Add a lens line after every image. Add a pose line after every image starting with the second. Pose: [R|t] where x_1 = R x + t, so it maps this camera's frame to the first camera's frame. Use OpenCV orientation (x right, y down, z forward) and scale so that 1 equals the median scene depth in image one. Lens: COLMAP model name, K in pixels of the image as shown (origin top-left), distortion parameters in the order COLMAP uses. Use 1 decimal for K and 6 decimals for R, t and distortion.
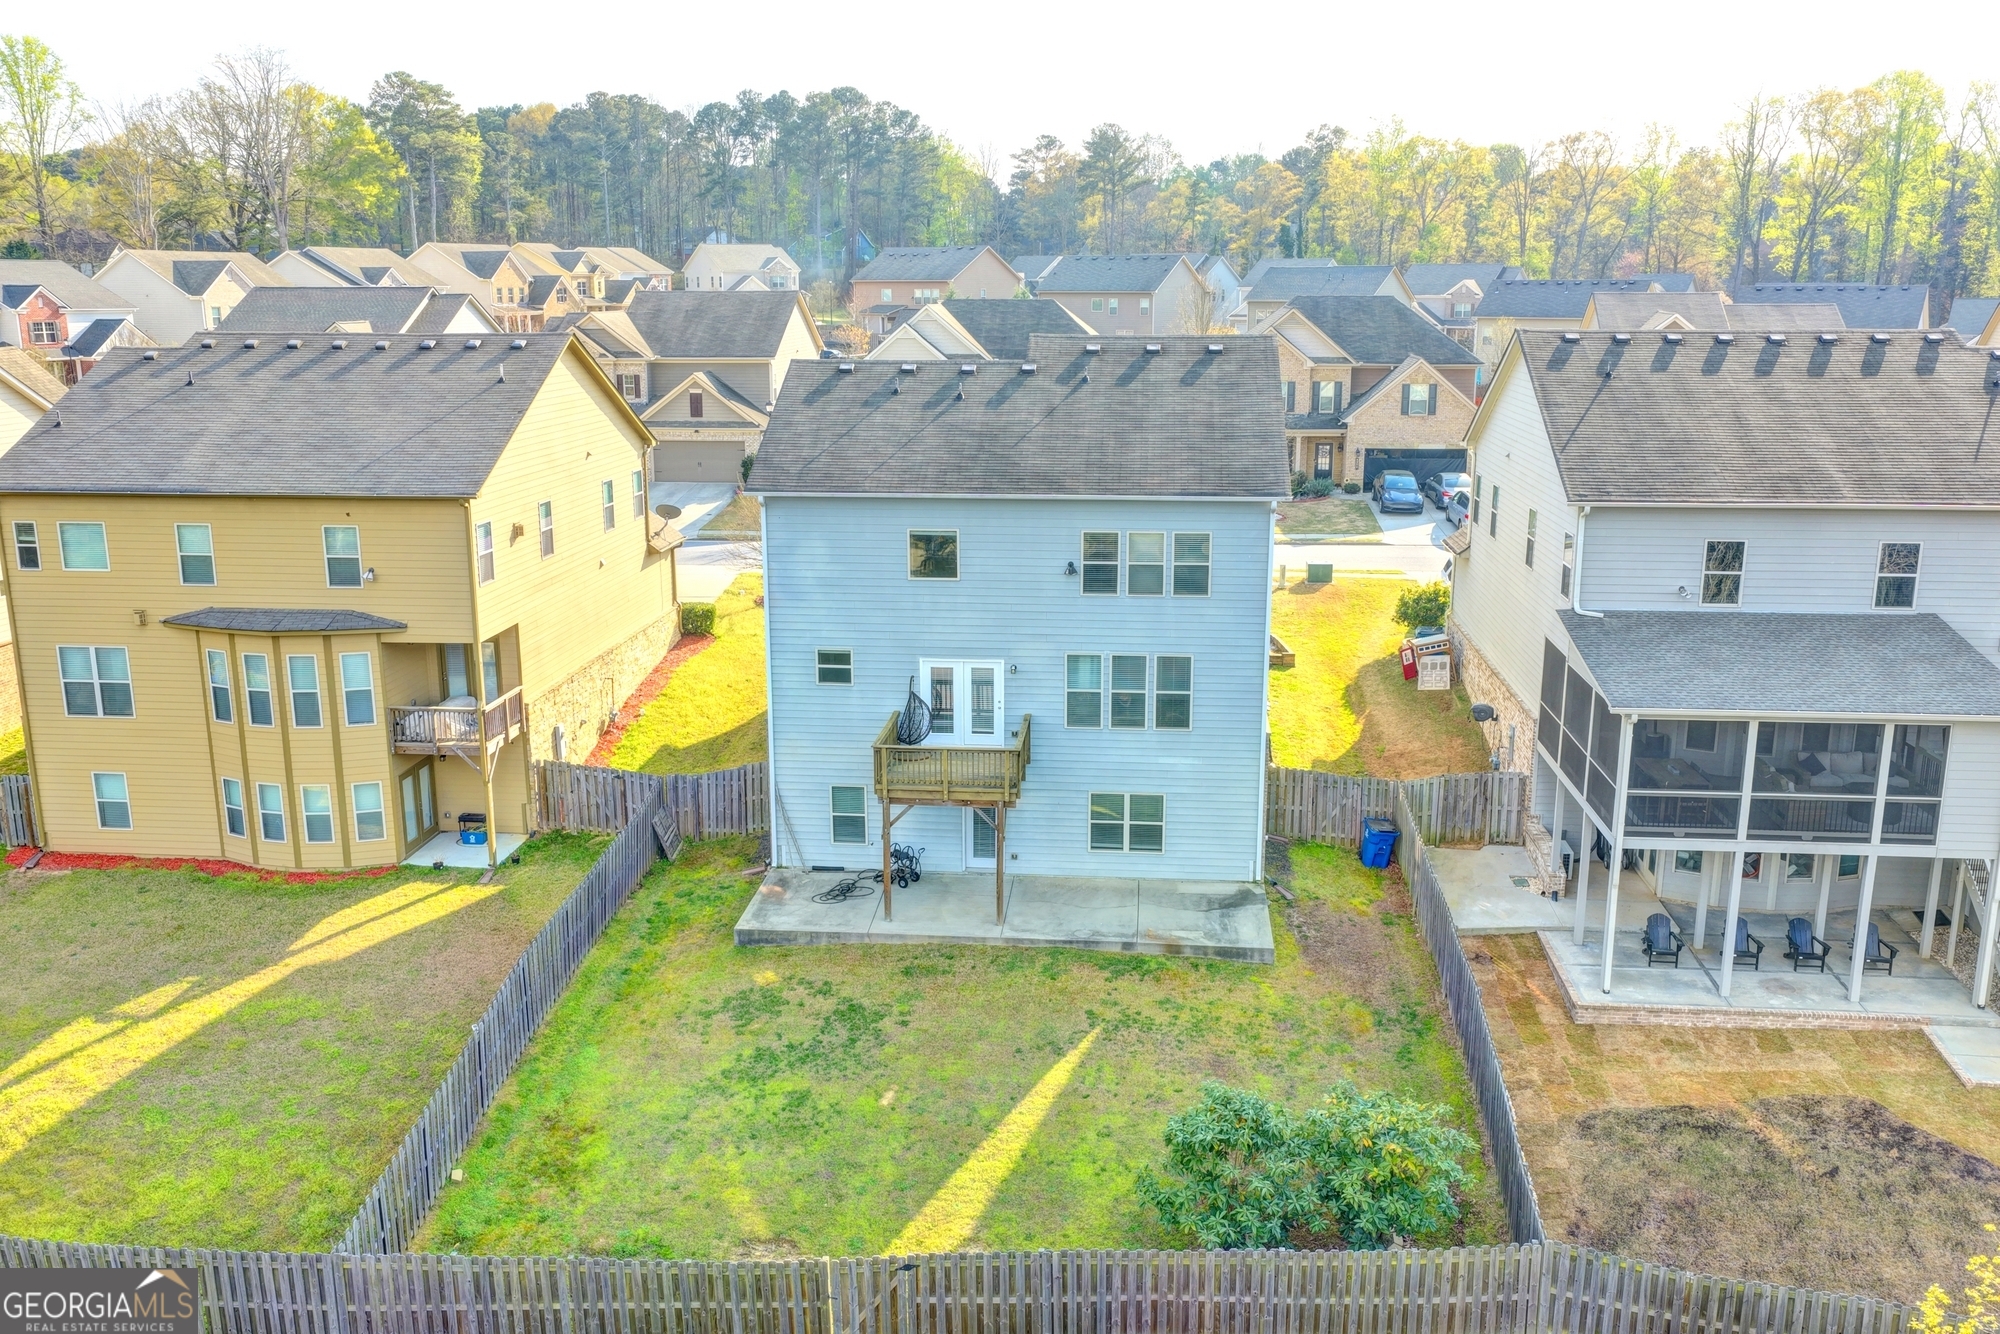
lens RADIAL K [[1658.7, 0, 1008.1], [0, 1658.7, 678.0], [0, 0, 1]] dist [-0.012531, 0.037647]
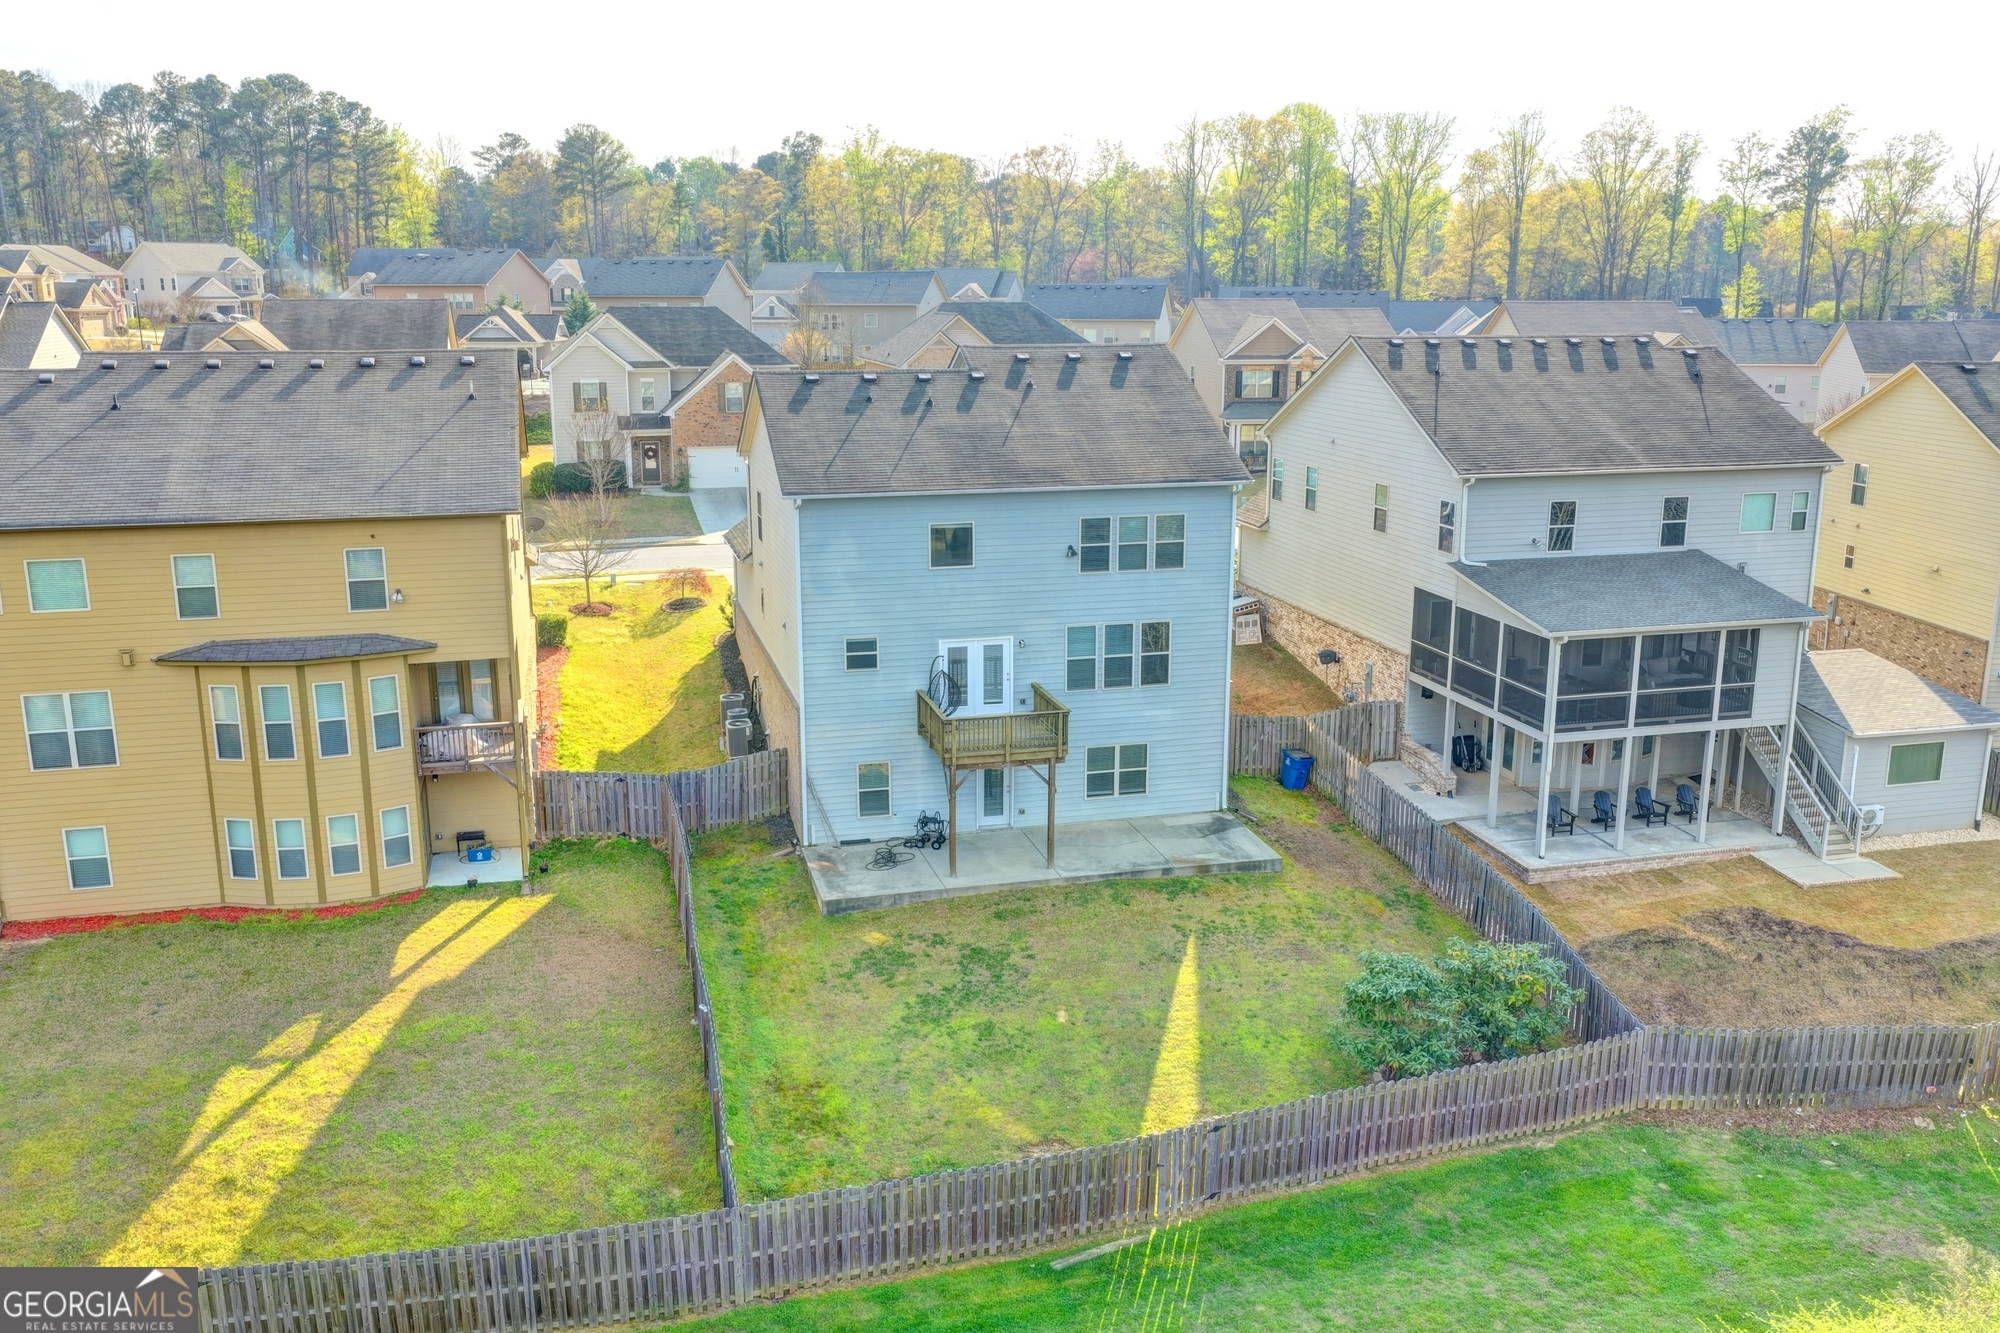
lens RADIAL K [[1658.7, 0, 1008.1], [0, 1658.7, 677.5], [0, 0, 1]] dist [-0.012531, 0.037647]
pose [[0.938123, -0.079159, 0.337133, -0.385583], [0.079177, 0.996766, 0.013719, 0.001494], [-0.337129, 0.013823, 0.941357, -0.054018]]
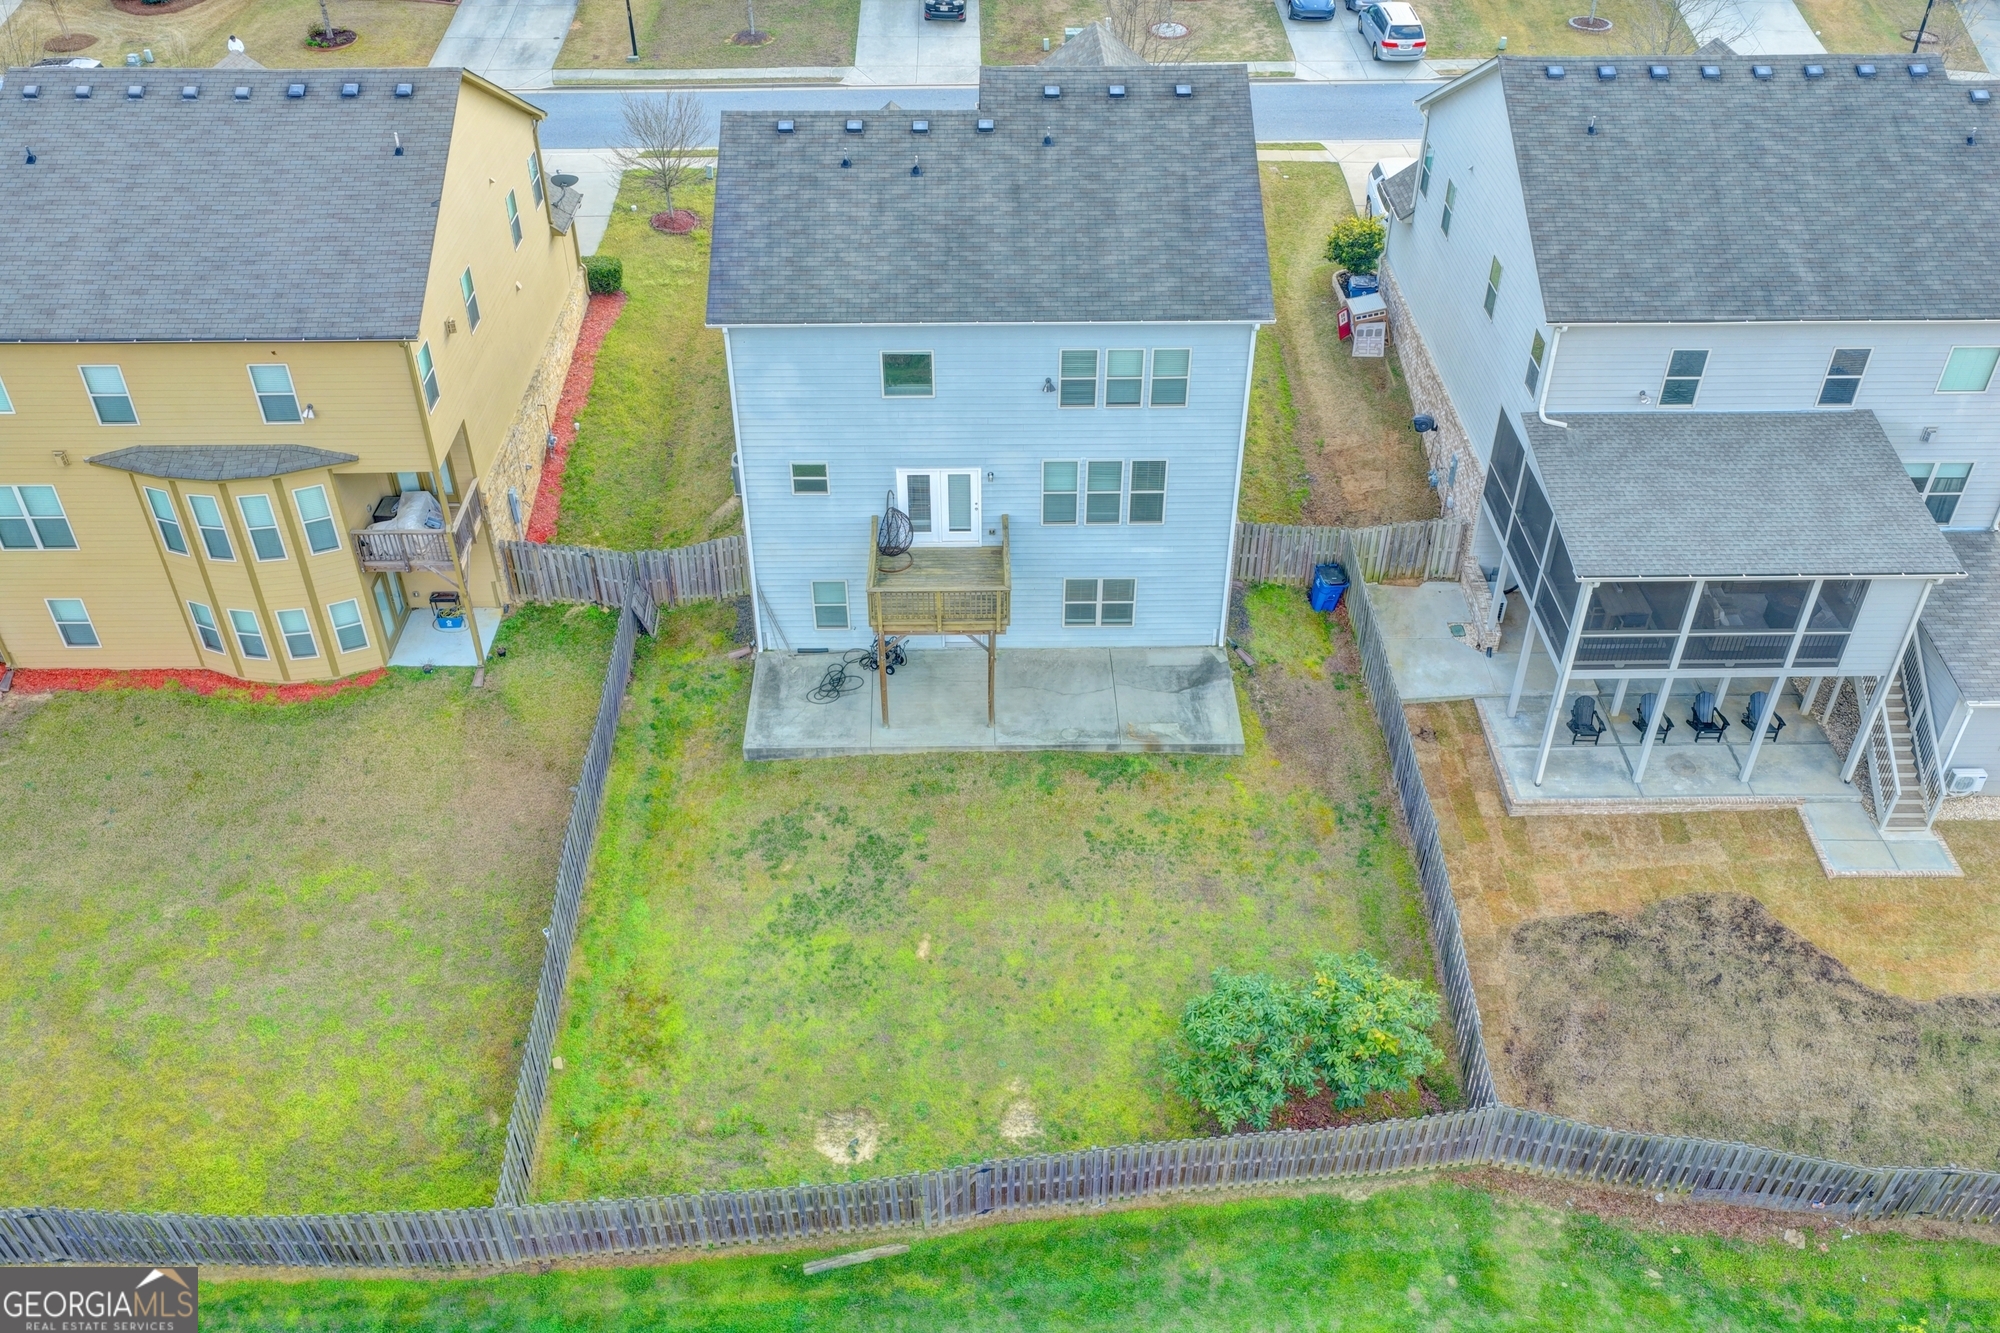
lens RADIAL K [[1658.7, 0, 1008.1], [0, 1658.7, 677.5], [0, 0, 1]] dist [-0.012531, 0.037647]
pose [[0.993564, -0.066924, 0.091393, -0.086401], [0.022583, 0.907647, 0.419127, -0.316212], [-0.111002, -0.414366, 0.903316, 0.037750]]
